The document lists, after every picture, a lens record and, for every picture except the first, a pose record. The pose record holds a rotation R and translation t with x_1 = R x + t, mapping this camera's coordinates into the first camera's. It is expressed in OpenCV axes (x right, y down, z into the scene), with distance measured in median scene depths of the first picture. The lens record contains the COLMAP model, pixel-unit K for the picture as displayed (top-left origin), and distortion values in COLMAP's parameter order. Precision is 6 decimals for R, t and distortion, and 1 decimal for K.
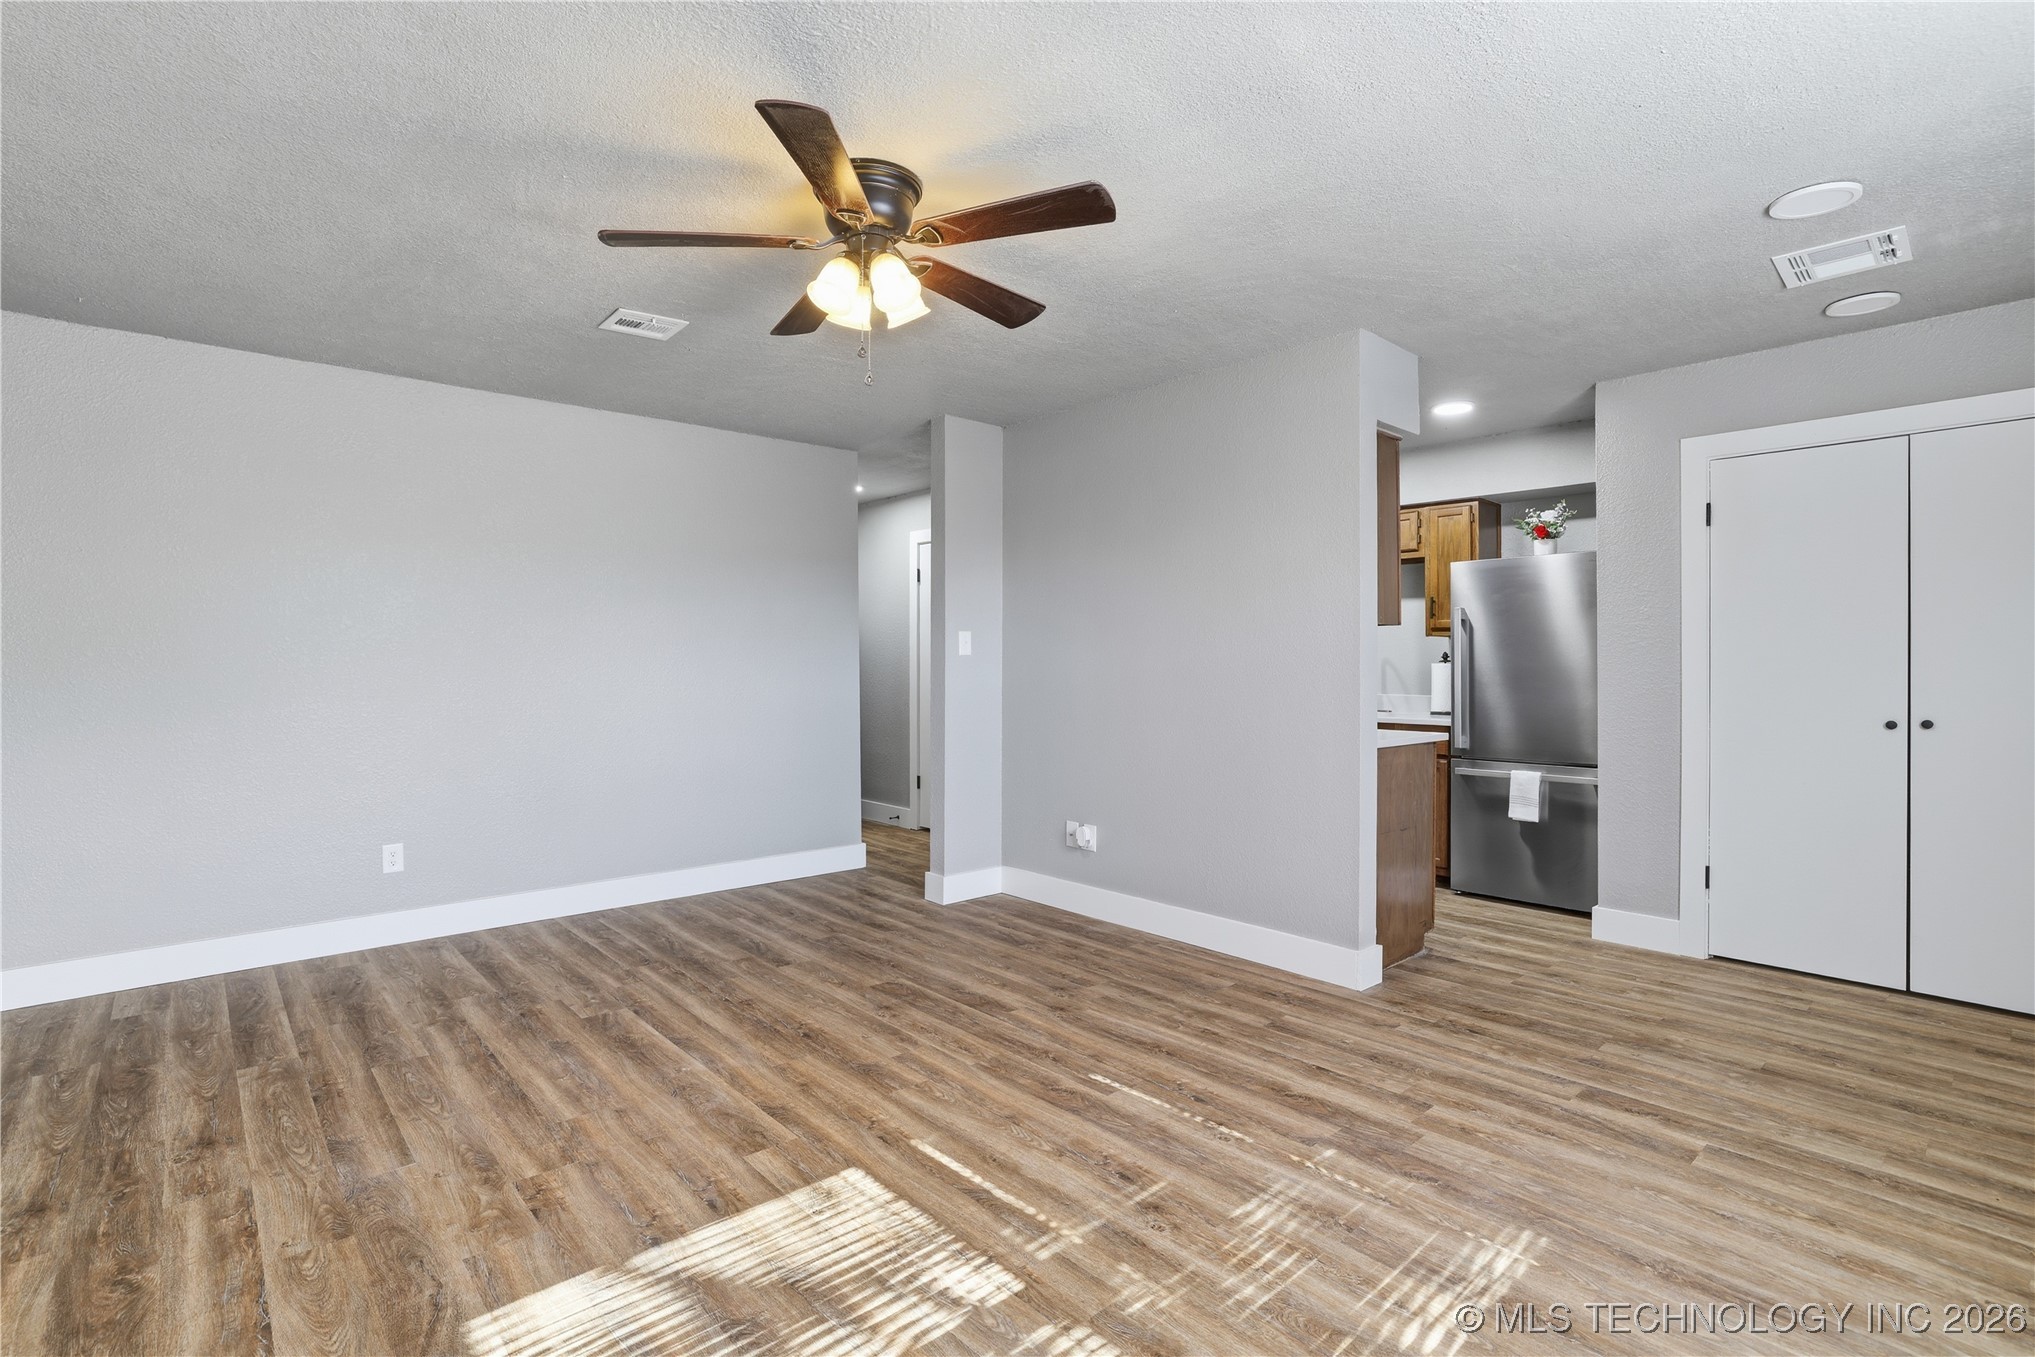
lens RADIAL K [[947.5, 0, 1015.4], [0, 947.5, 666.1], [0, 0, 1]] dist [-0.027949, 0.014802]
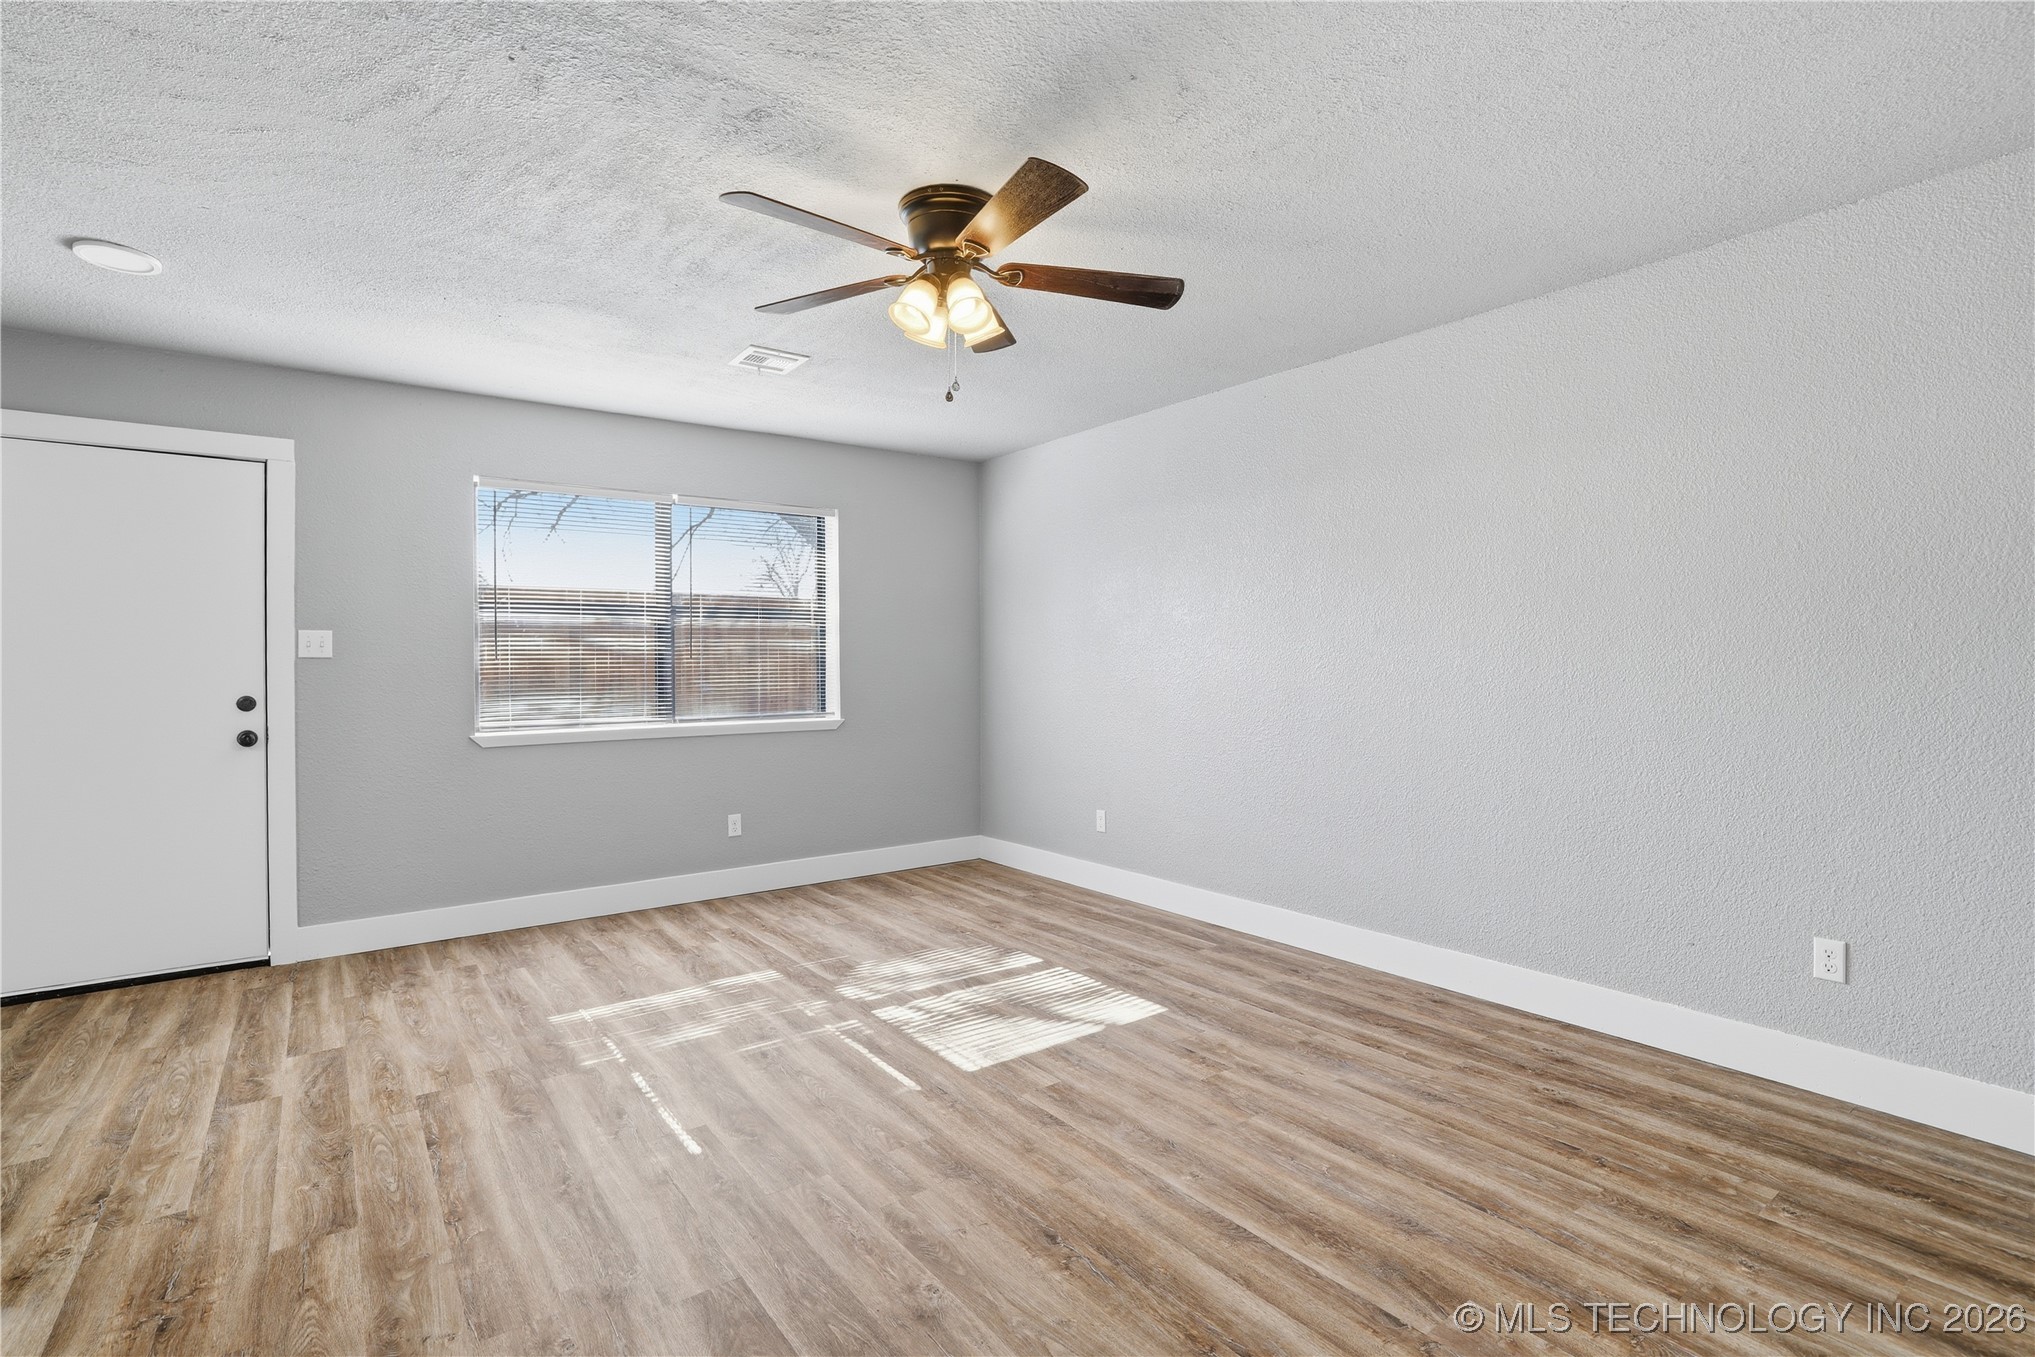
lens RADIAL K [[947.5, 0, 1015.4], [0, 947.5, 666.1], [0, 0, 1]] dist [-0.027949, 0.014802]
pose [[-0.995589, 0.007363, 0.093533, -0.327603], [0.007700, 0.999965, 0.003241, -0.003899], [-0.093506, 0.003947, -0.995611, 2.068983]]
